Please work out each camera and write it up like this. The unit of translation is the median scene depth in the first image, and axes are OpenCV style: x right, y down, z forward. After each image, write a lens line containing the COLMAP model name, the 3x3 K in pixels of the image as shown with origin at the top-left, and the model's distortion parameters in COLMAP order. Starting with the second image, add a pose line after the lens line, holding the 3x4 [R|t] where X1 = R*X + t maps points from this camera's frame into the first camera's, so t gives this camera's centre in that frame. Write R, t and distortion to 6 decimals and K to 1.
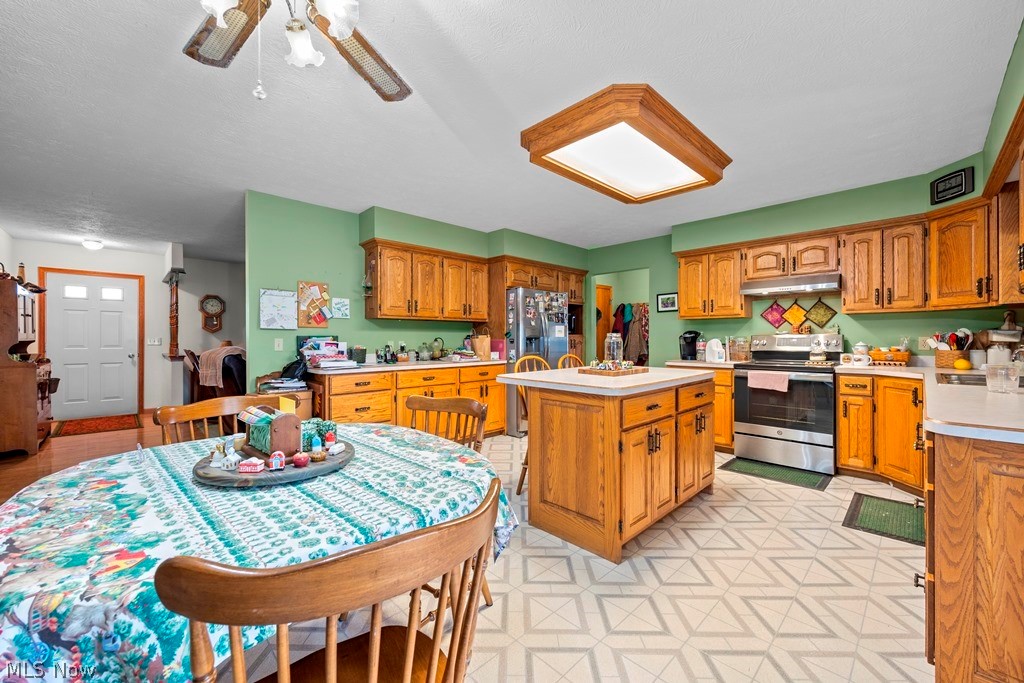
lens RADIAL K [[404.8, 0, 516.0], [0, 404.8, 341.3], [0, 0, 1]] dist [0.009495, -0.000321]
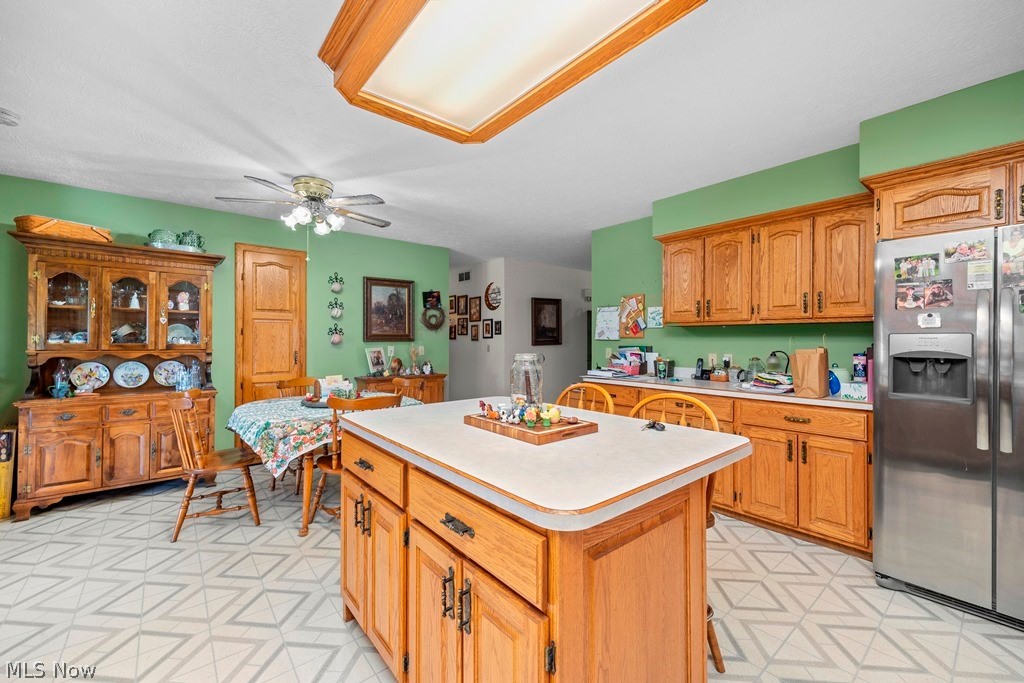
lens RADIAL K [[404.8, 0, 503.7], [0, 404.8, 335.6], [0, 0, 1]] dist [0.009495, -0.000321]
pose [[-0.083041, -0.006556, -0.996525, 0.598974], [-0.006424, 0.999961, -0.006043, -0.033454], [0.996525, 0.005900, -0.083080, 0.791534]]
